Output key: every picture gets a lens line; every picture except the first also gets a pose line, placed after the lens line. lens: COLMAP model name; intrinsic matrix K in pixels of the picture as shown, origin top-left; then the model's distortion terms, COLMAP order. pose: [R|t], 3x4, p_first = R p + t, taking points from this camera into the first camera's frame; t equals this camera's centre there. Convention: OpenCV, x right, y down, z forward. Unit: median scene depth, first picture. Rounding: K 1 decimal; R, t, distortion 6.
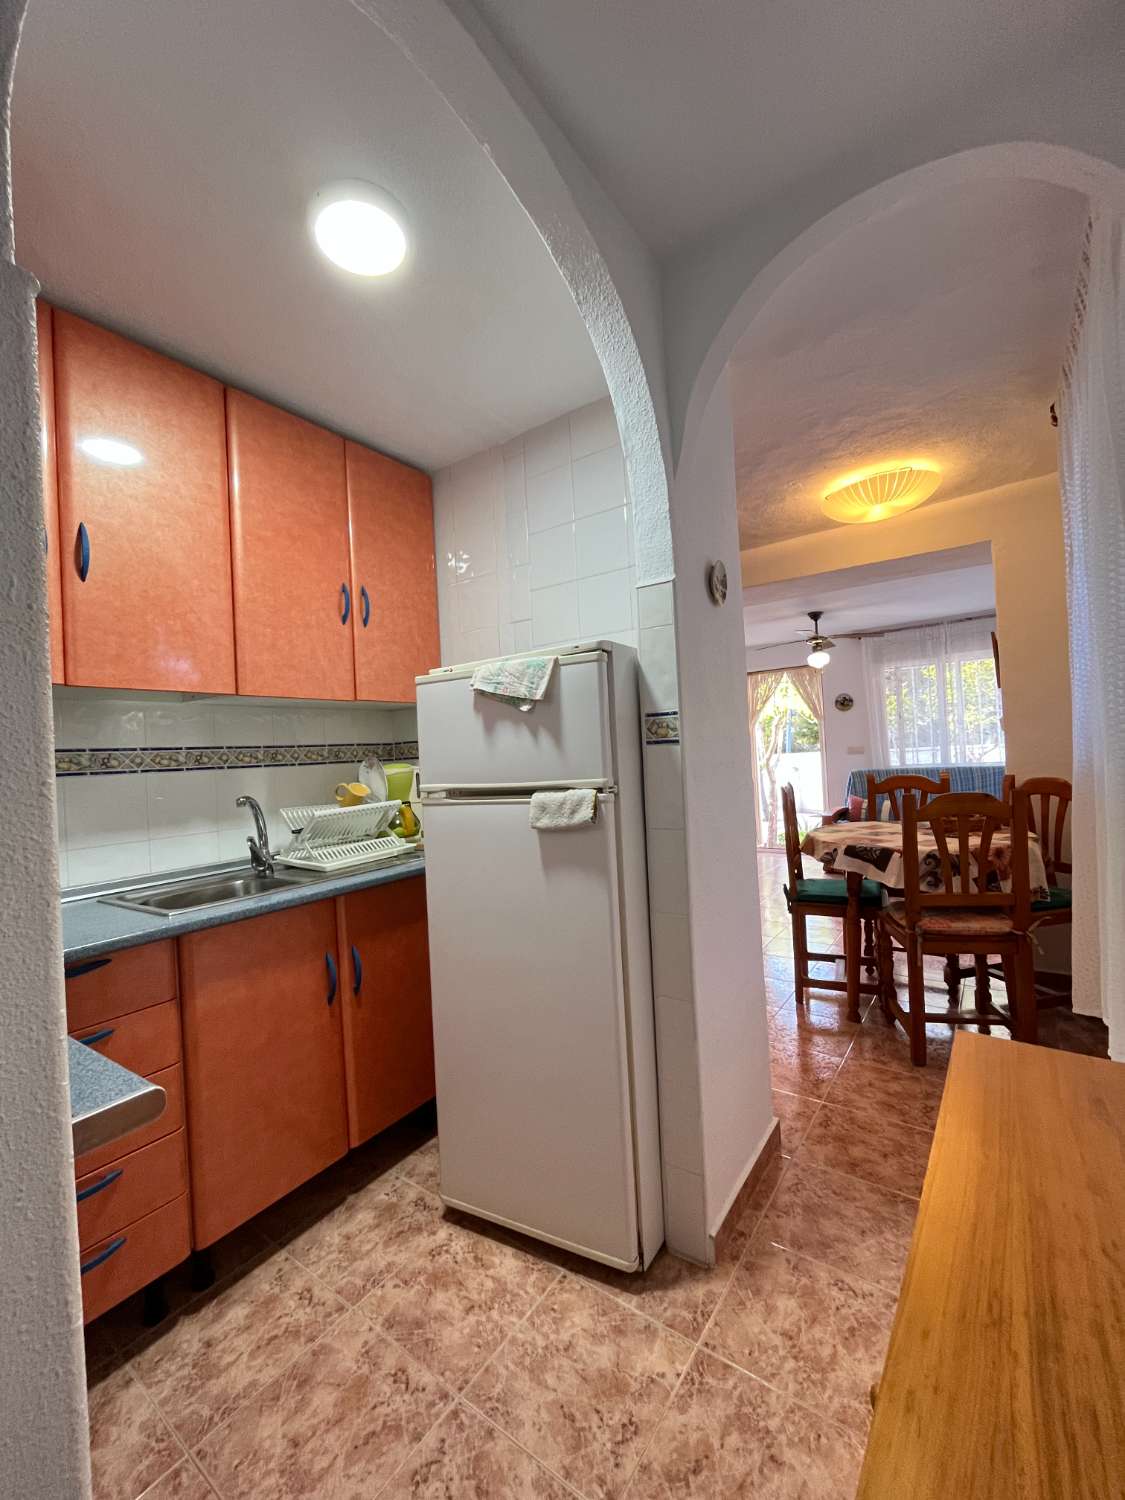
lens RADIAL K [[609.8, 0, 563.7], [0, 609.8, 751.5], [0, 0, 1]] dist [-0.003915, -0.000430]
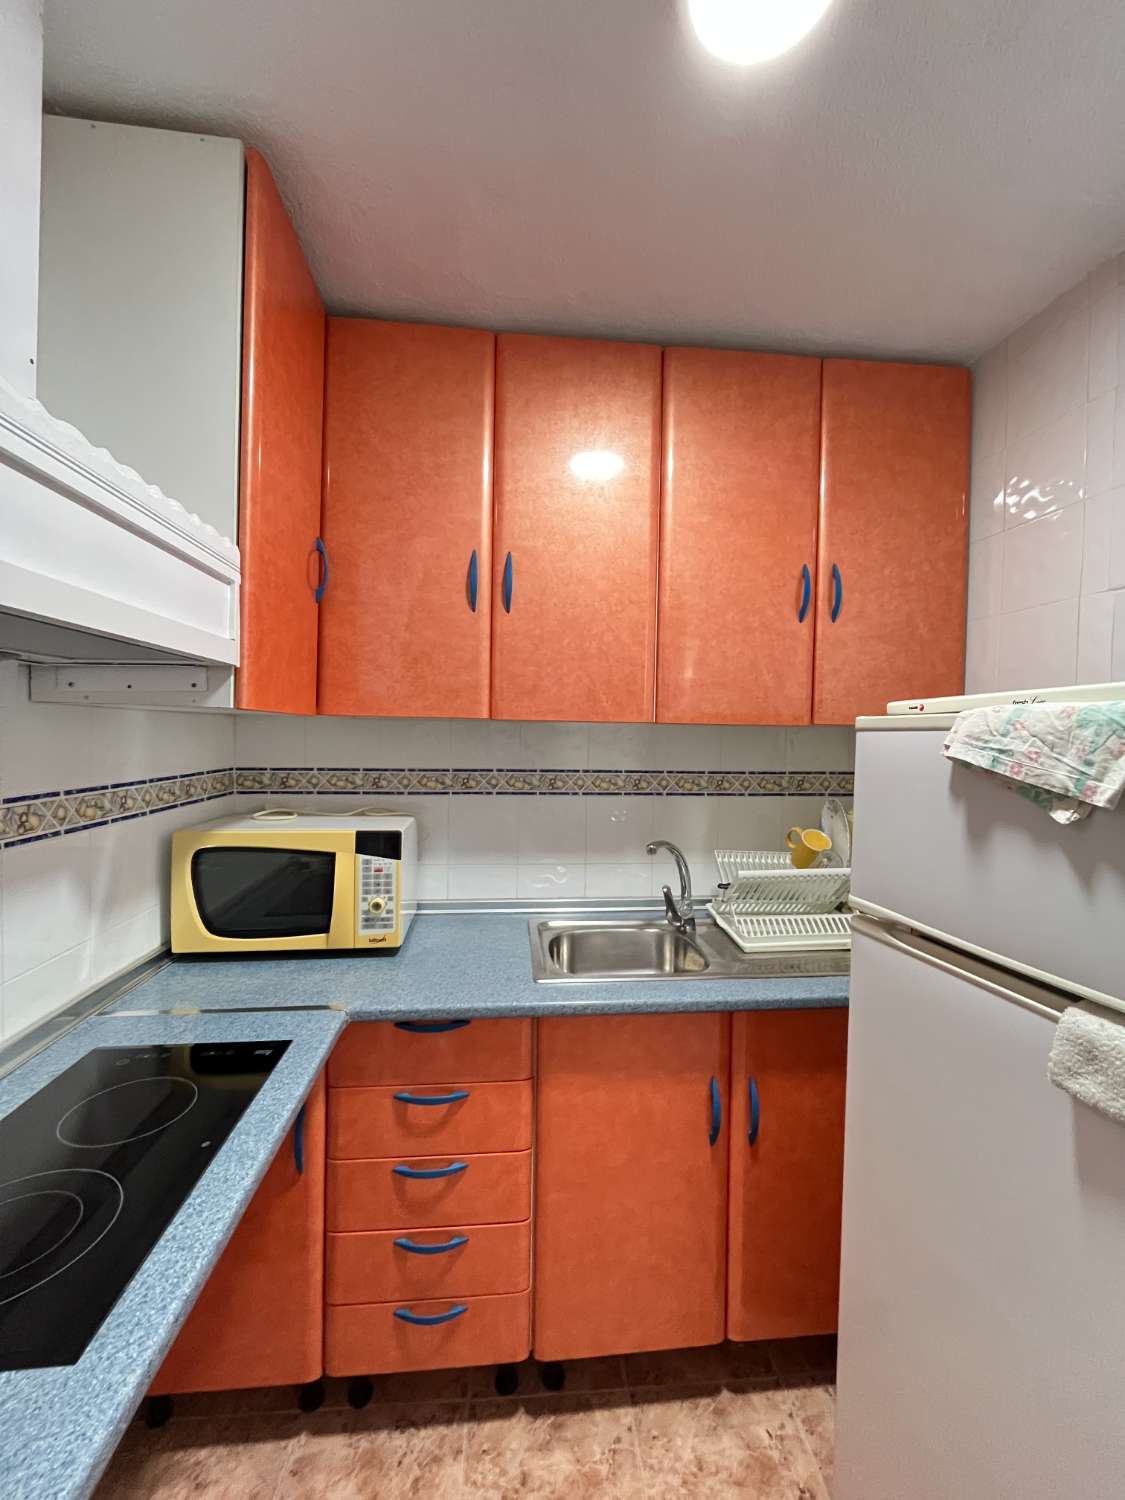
lens RADIAL K [[609.8, 0, 564.0], [0, 609.8, 751.8], [0, 0, 1]] dist [-0.003915, -0.000430]
pose [[0.651226, 0.081113, -0.754537, 0.025189], [-0.042729, 0.996613, 0.070257, -0.112495], [0.757680, -0.013512, 0.652486, 0.369735]]
